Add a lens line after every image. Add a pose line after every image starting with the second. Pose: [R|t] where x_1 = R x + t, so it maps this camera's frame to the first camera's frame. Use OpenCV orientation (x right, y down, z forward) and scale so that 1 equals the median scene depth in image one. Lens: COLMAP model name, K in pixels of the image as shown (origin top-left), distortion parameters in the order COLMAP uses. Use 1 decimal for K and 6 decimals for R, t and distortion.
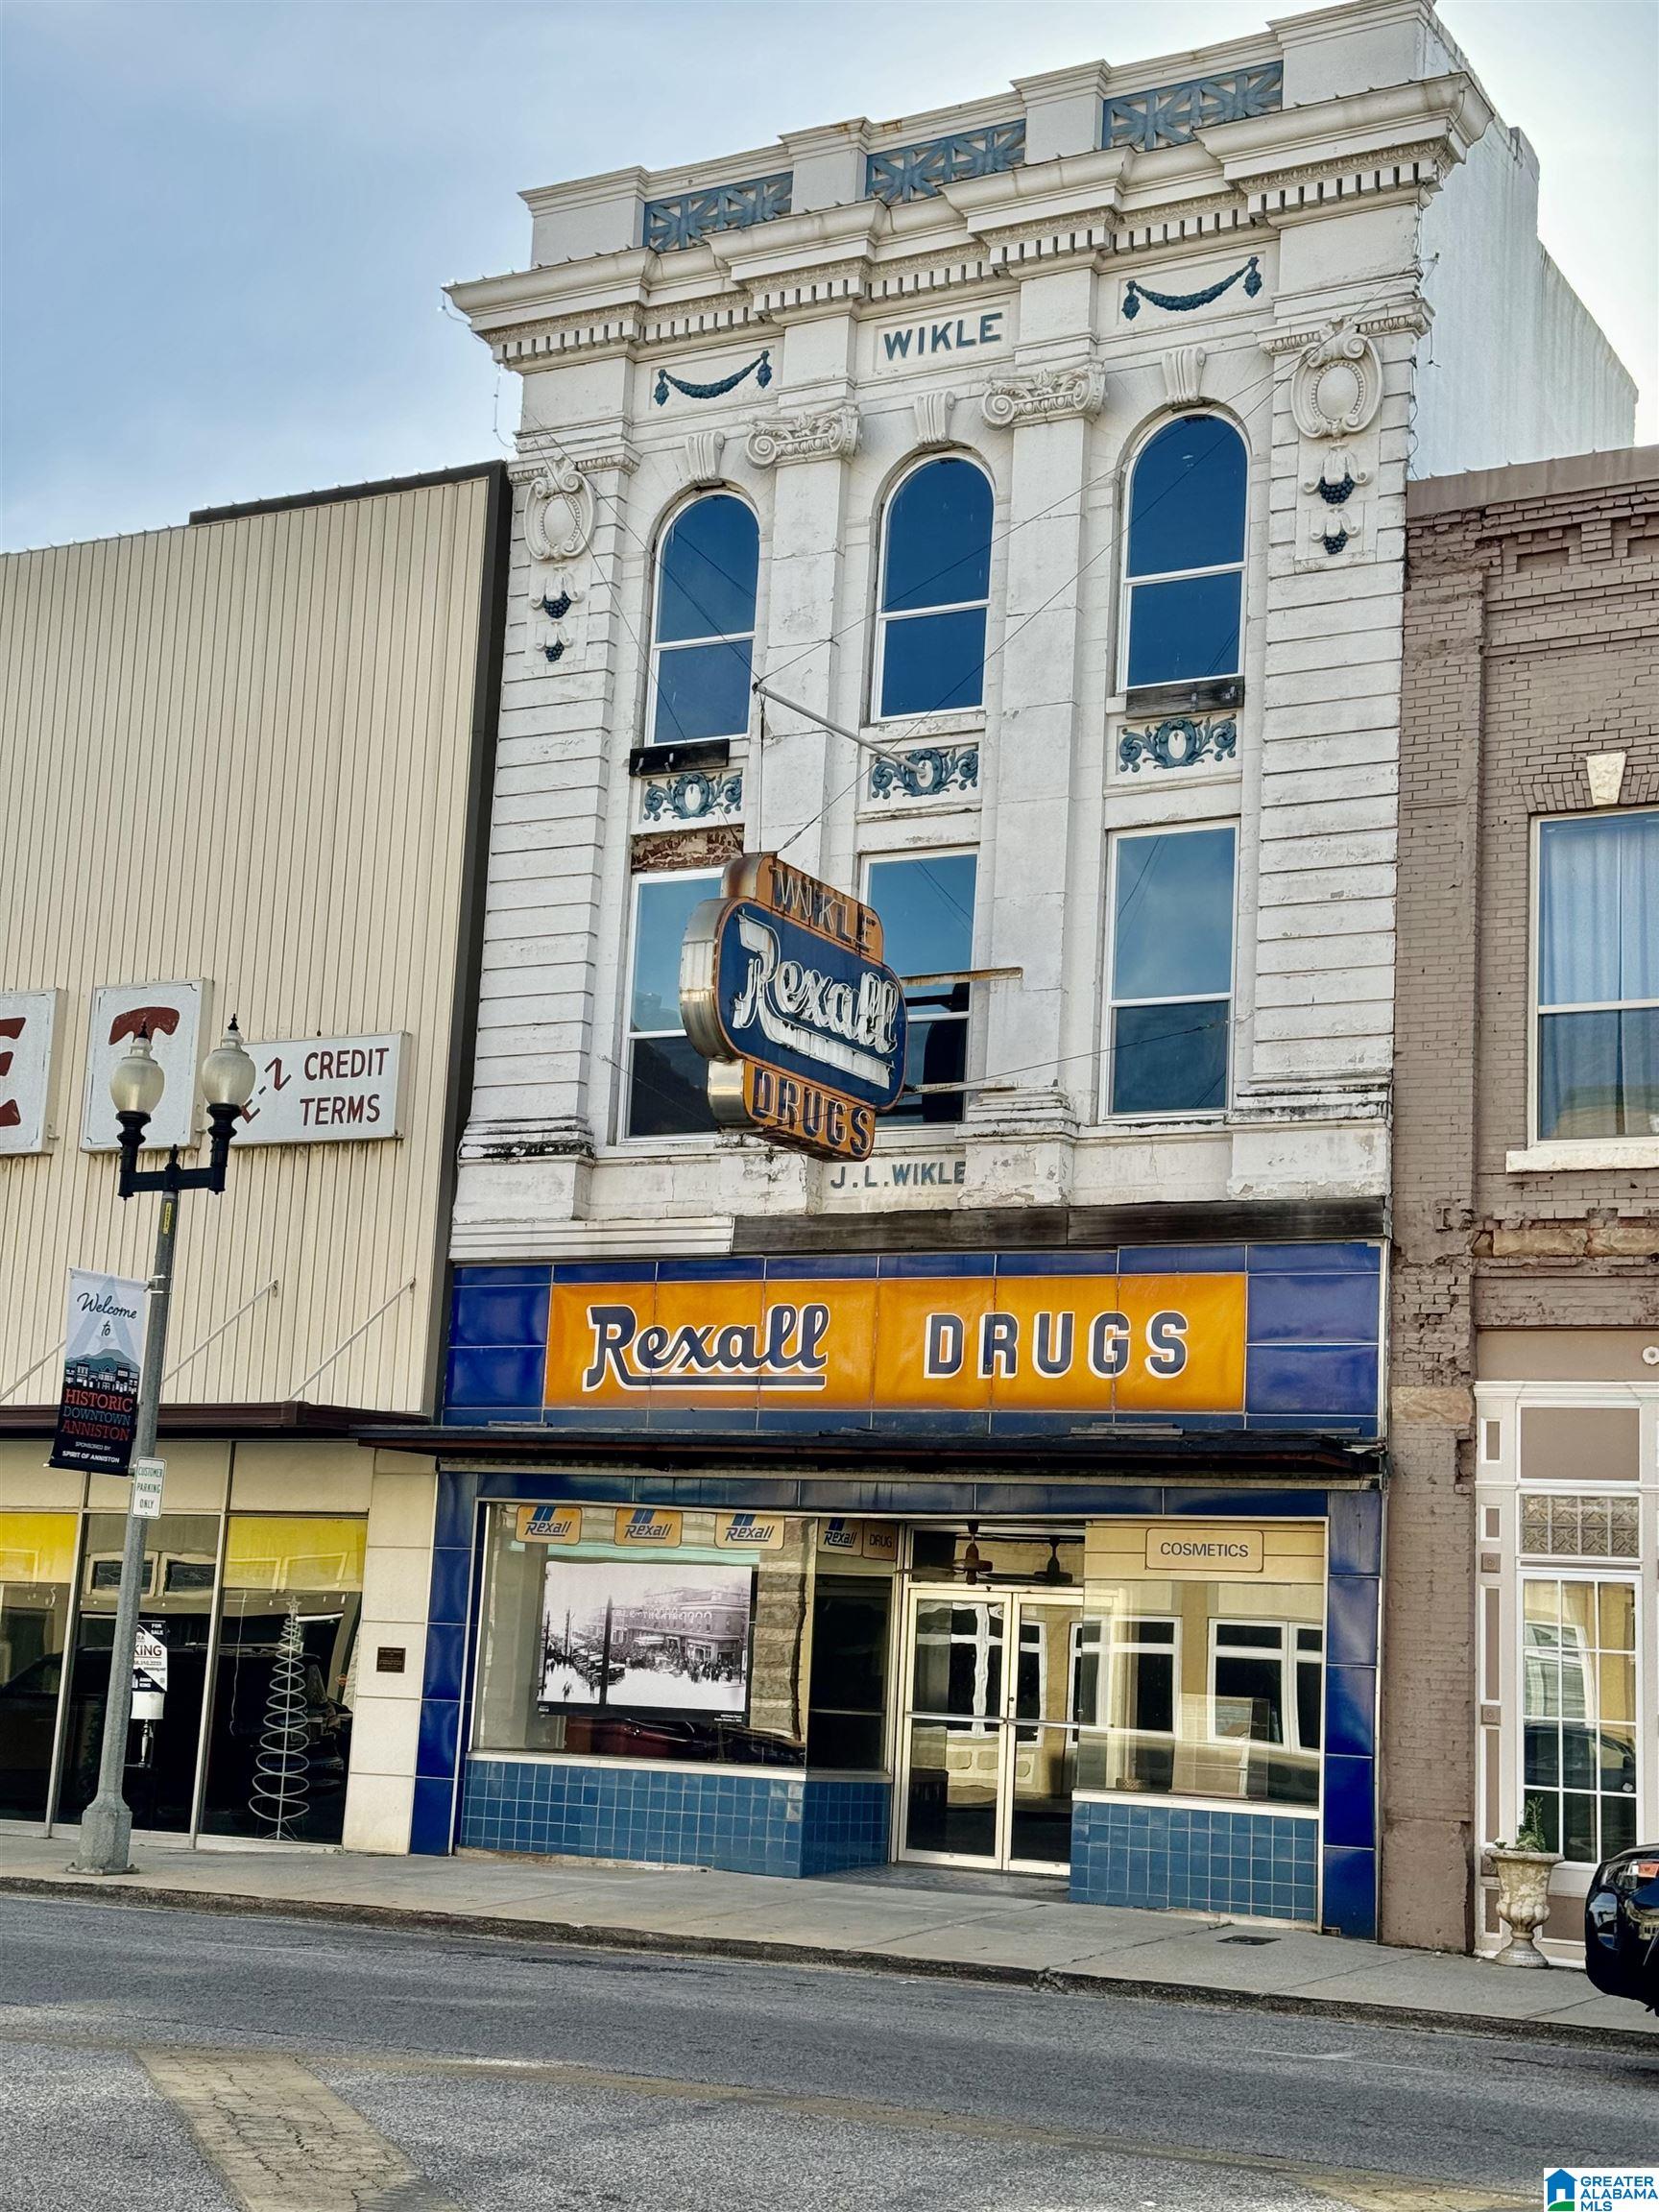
lens RADIAL K [[3077.4, 0, 831.7], [0, 3077.4, 1110.9], [0, 0, 1]] dist [0.130073, -0.085462]
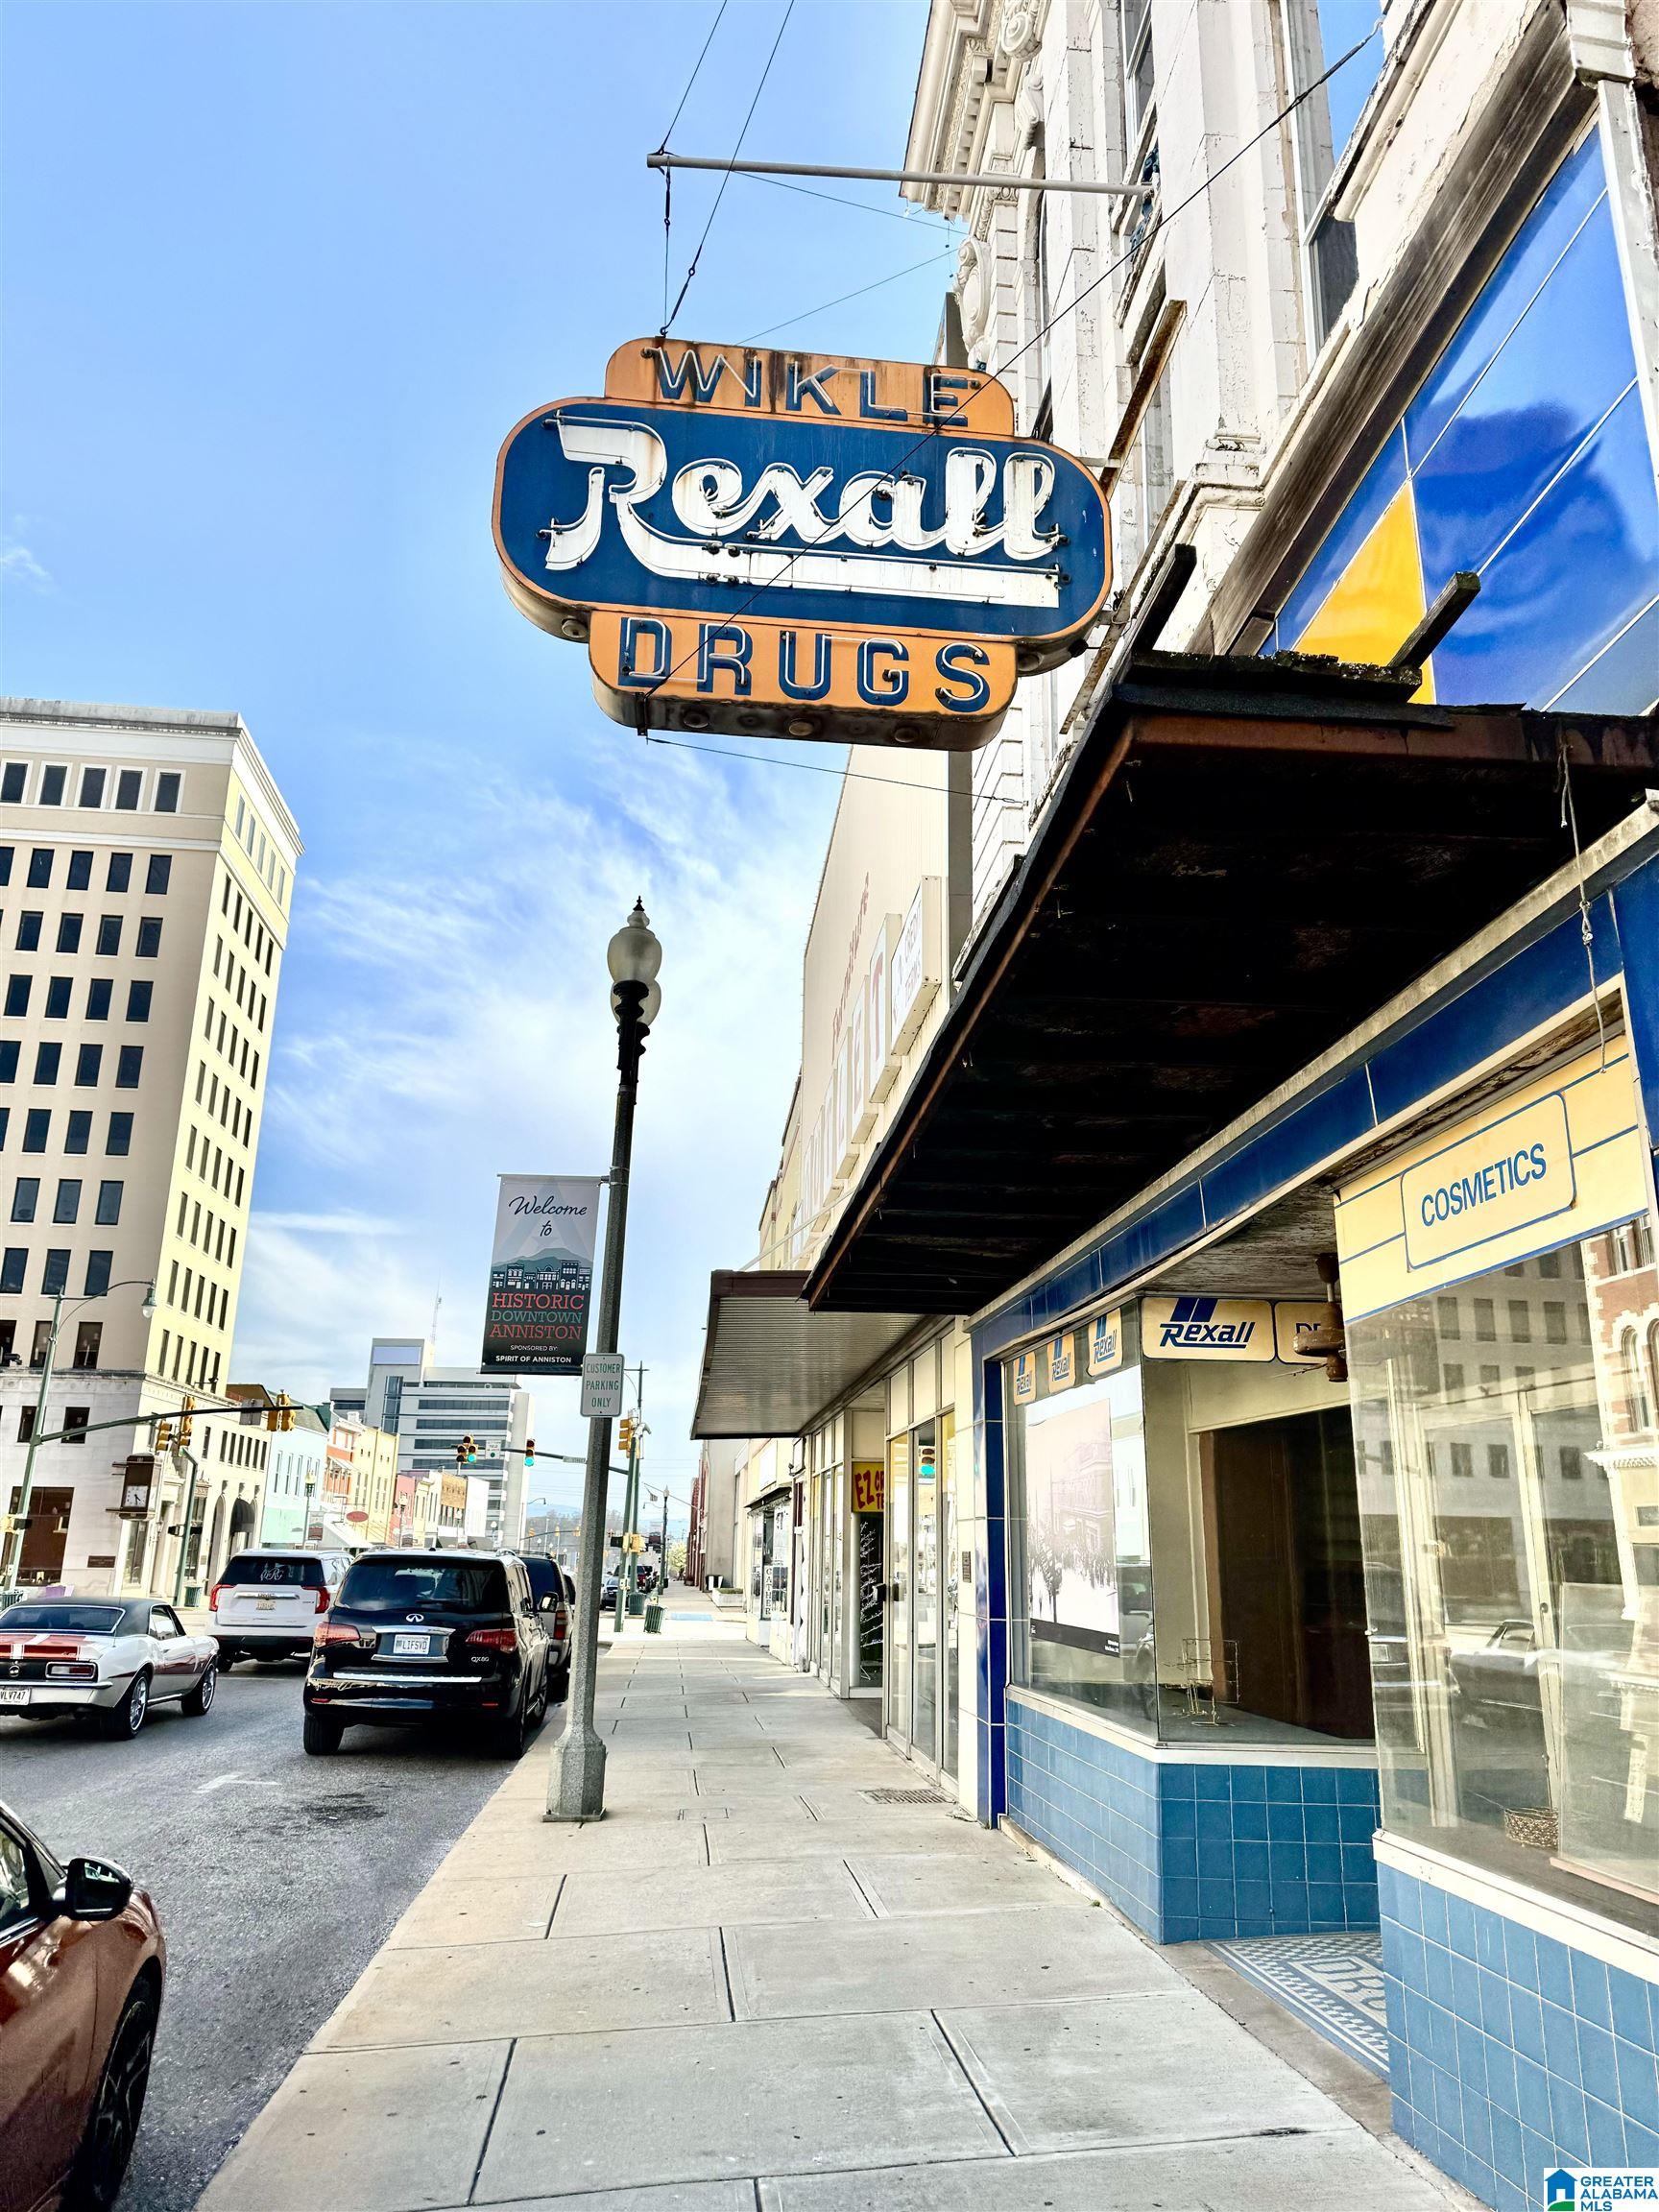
lens RADIAL K [[1534.5, 0, 840.4], [0, 1534.5, 1094.0], [0, 0, 1]] dist [0.188624, -0.341612]
pose [[0.564405, -0.272391, -0.779263, 0.211039], [0.162317, 0.962182, -0.218767, 0.148441], [0.809383, -0.003015, 0.587274, 0.766393]]
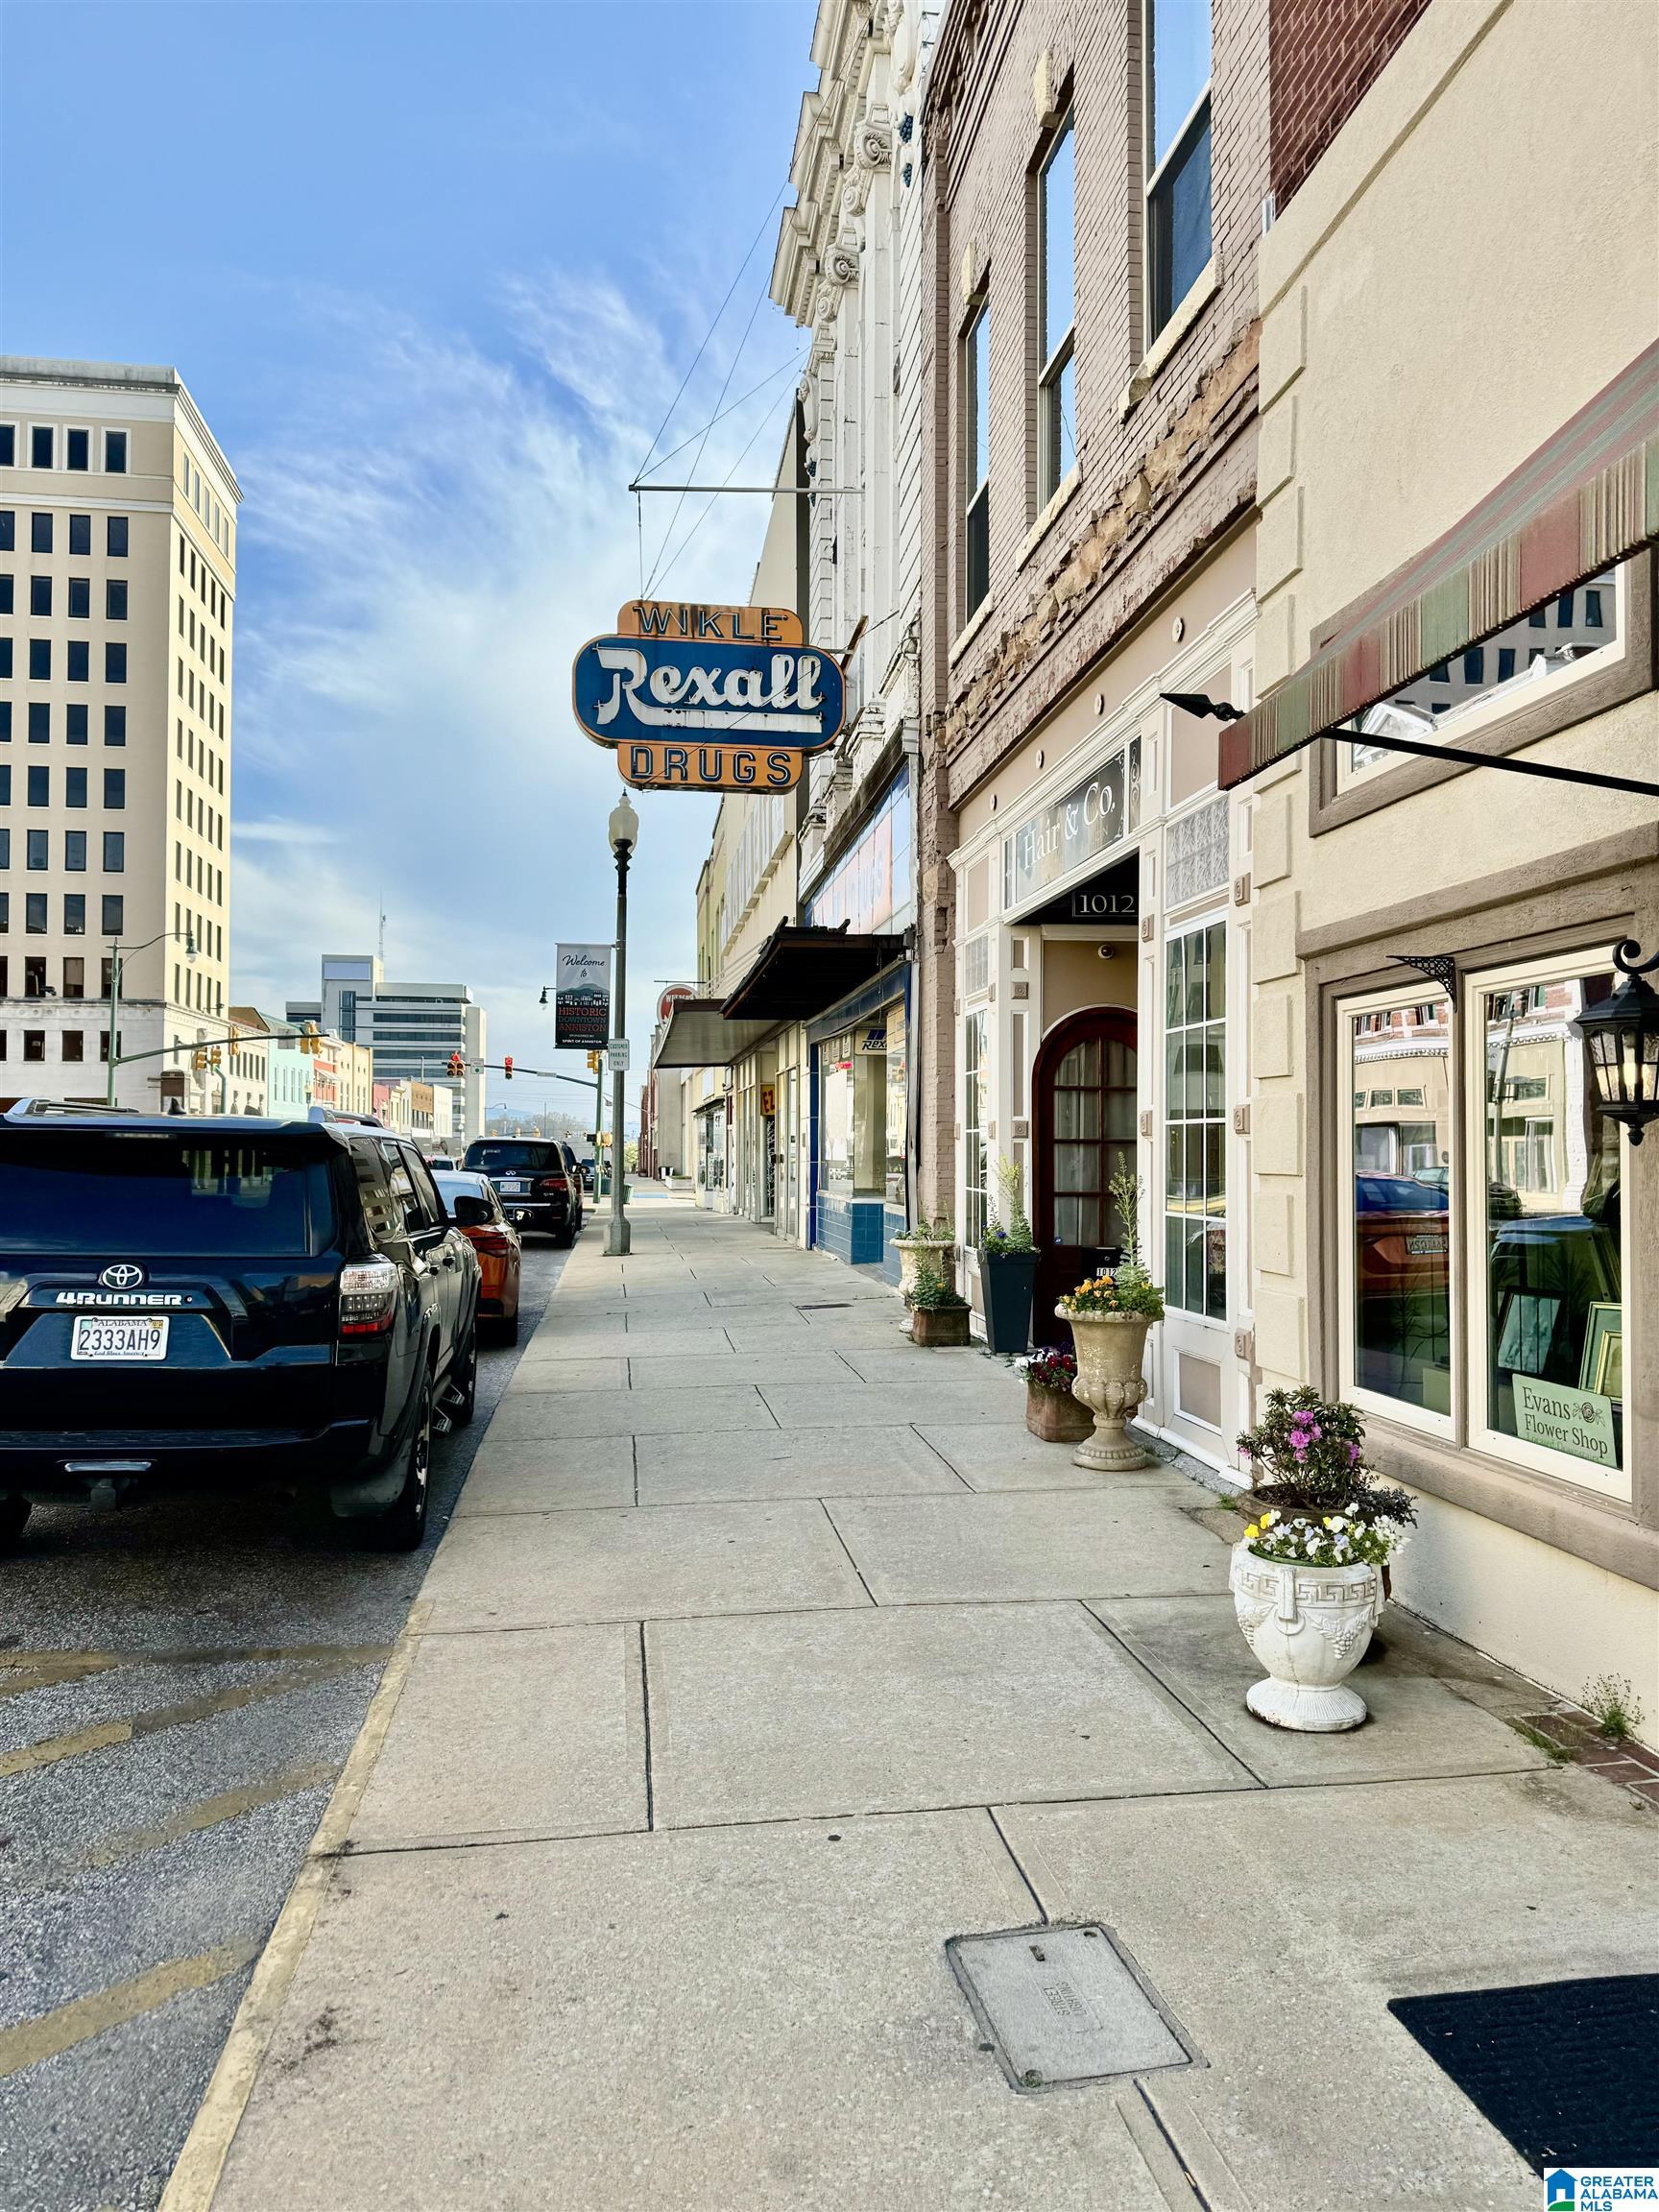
lens RADIAL K [[1547.5, 0, 833.9], [0, 1547.5, 1103.7], [0, 0, 1]] dist [0.126904, -0.179753]
pose [[0.590607, -0.072947, -0.803656, 0.583087], [0.174005, 0.983990, 0.038561, 0.134178], [0.787976, -0.162614, 0.593844, 0.538790]]
